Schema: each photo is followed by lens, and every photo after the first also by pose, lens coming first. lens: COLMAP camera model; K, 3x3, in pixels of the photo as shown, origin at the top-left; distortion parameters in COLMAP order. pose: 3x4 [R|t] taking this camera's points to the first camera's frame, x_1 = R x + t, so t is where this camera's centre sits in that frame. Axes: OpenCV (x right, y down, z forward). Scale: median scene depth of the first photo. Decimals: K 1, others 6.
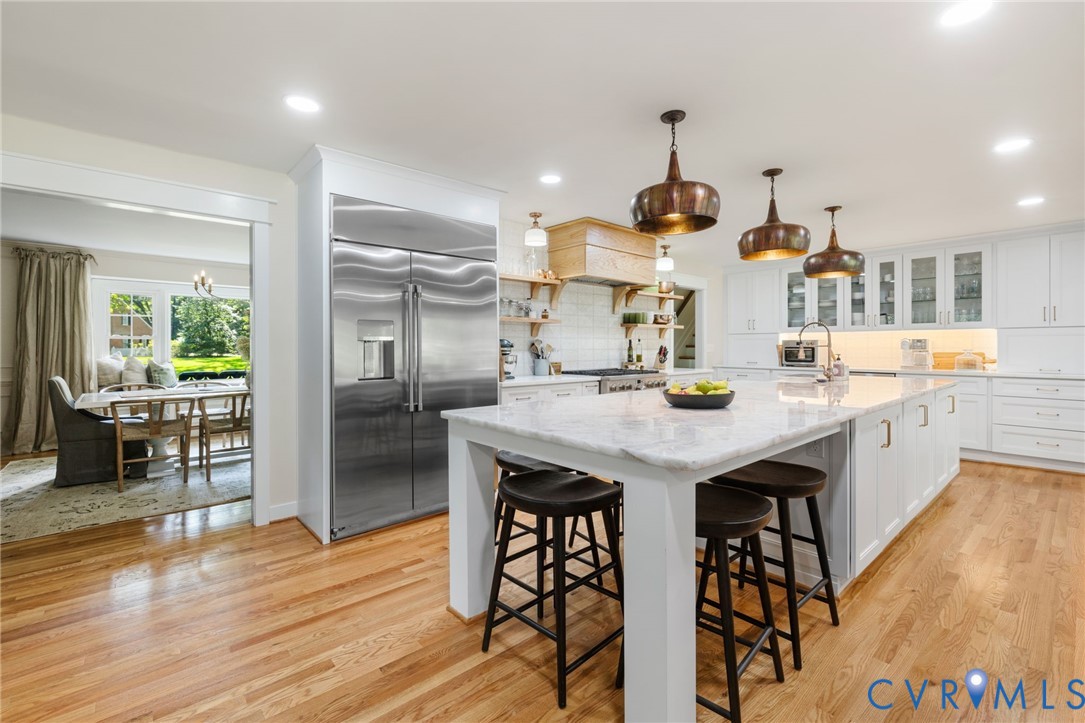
lens RADIAL K [[470.6, 0, 540.7], [0, 470.6, 346.6], [0, 0, 1]] dist [-0.000658, 0.000249]
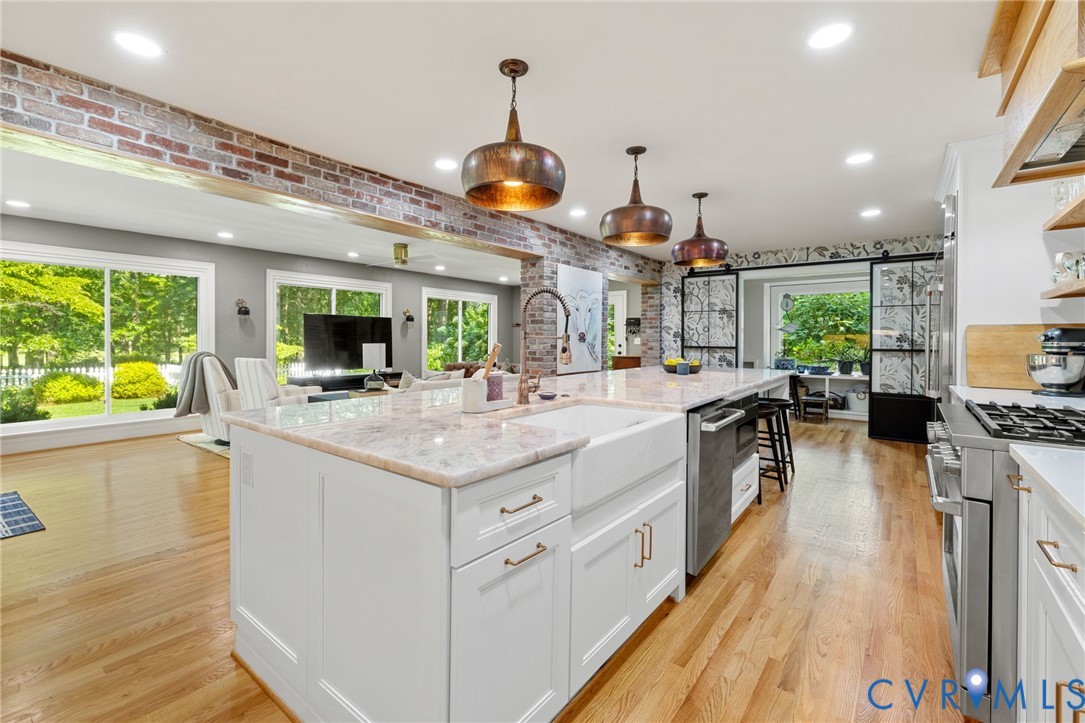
lens RADIAL K [[473.2, 0, 535.8], [0, 473.2, 340.2], [0, 0, 1]] dist [-0.000314, -0.000247]
pose [[-0.981153, -0.003549, -0.193201, 0.513314], [-0.004551, 0.999978, 0.004744, 0.000783], [0.193180, 0.005534, -0.981148, 1.111858]]
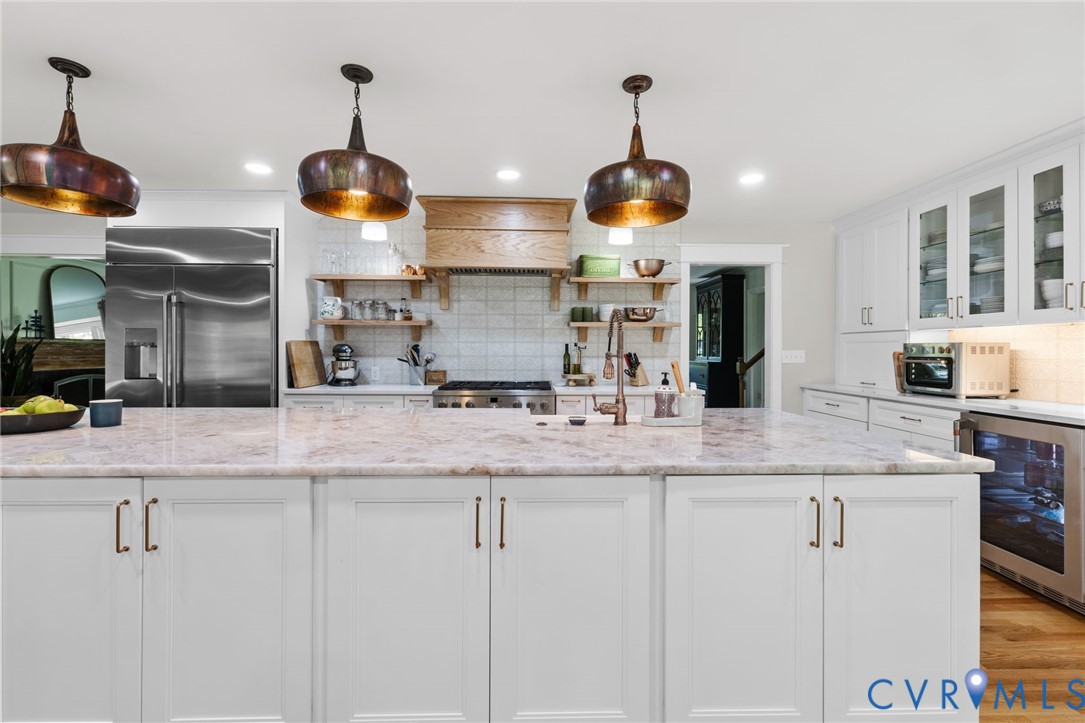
lens RADIAL K [[470.6, 0, 540.7], [0, 470.6, 346.6], [0, 0, 1]] dist [-0.000658, 0.000249]
pose [[0.773207, -0.000222, -0.634154, 0.633911], [-0.006062, 0.999952, -0.007740, -0.004469], [0.634125, 0.009829, 0.773168, 0.398817]]
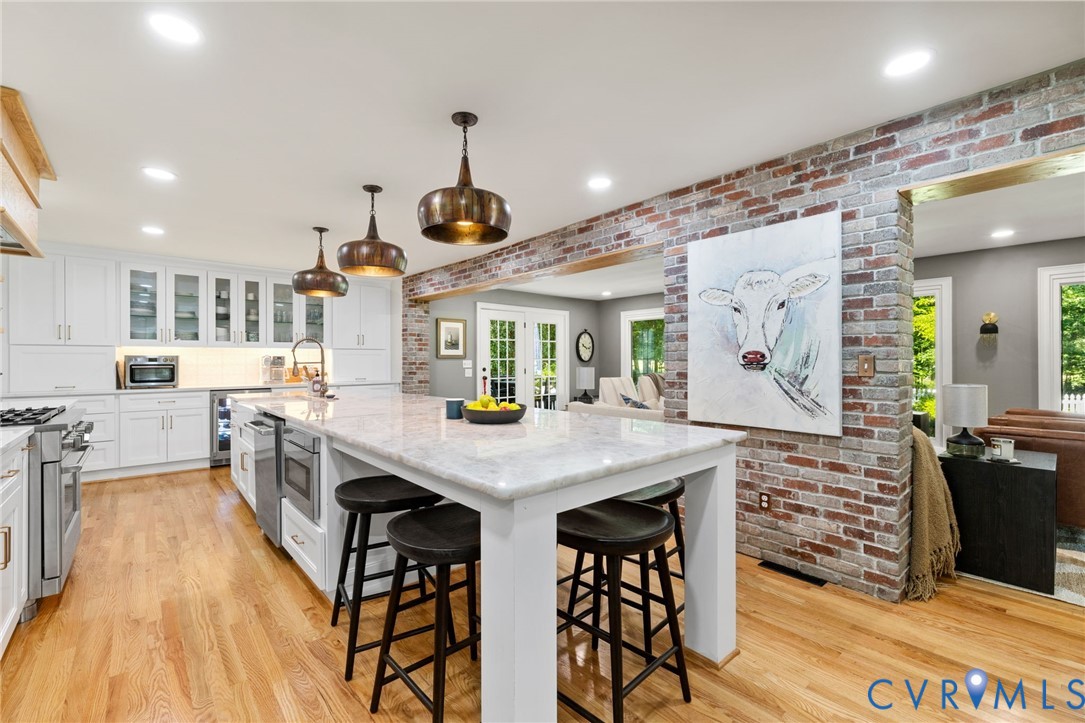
lens RADIAL K [[465.9, 0, 542.5], [0, 465.9, 361.5], [0, 0, 1]] dist [-0.005181, -0.000200]
pose [[-0.000398, -0.000158, 1.000000, -0.291481], [0.004143, 0.999991, 0.000159, -0.001032], [-0.999991, 0.004143, -0.000397, 0.378667]]
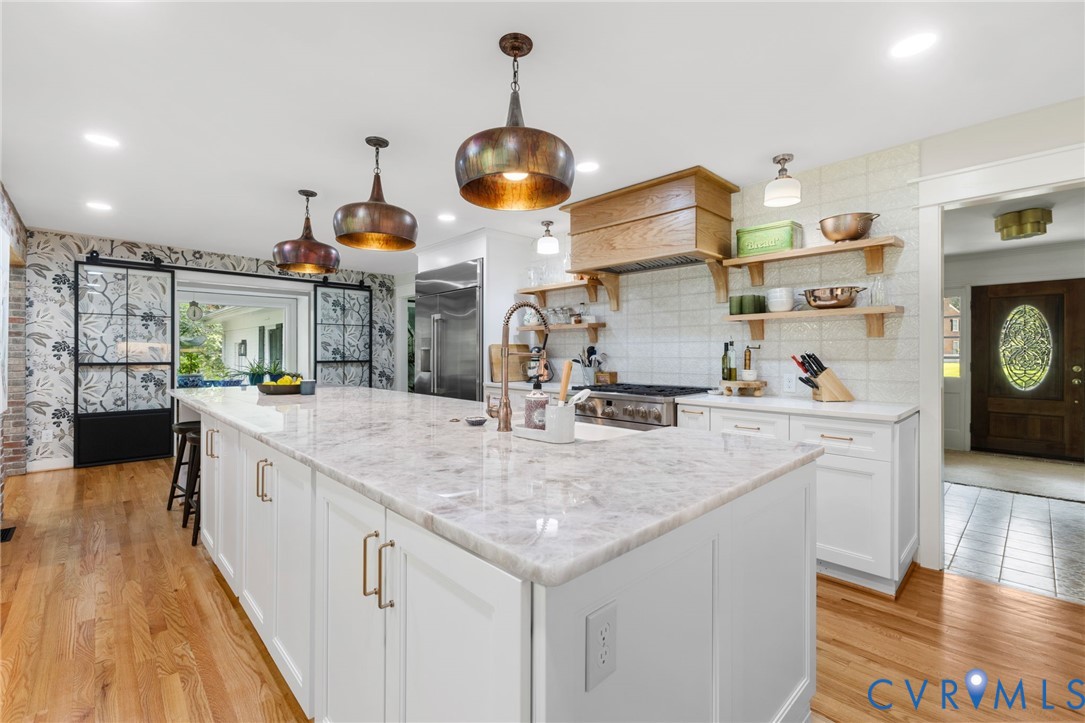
lens RADIAL K [[470.6, 0, 540.7], [0, 470.6, 346.6], [0, 0, 1]] dist [-0.000658, 0.000249]
pose [[0.043780, -0.012046, -0.998969, 0.783934], [-0.002768, 0.999922, -0.012179, -0.001982], [0.999037, 0.003298, 0.043743, 0.739531]]
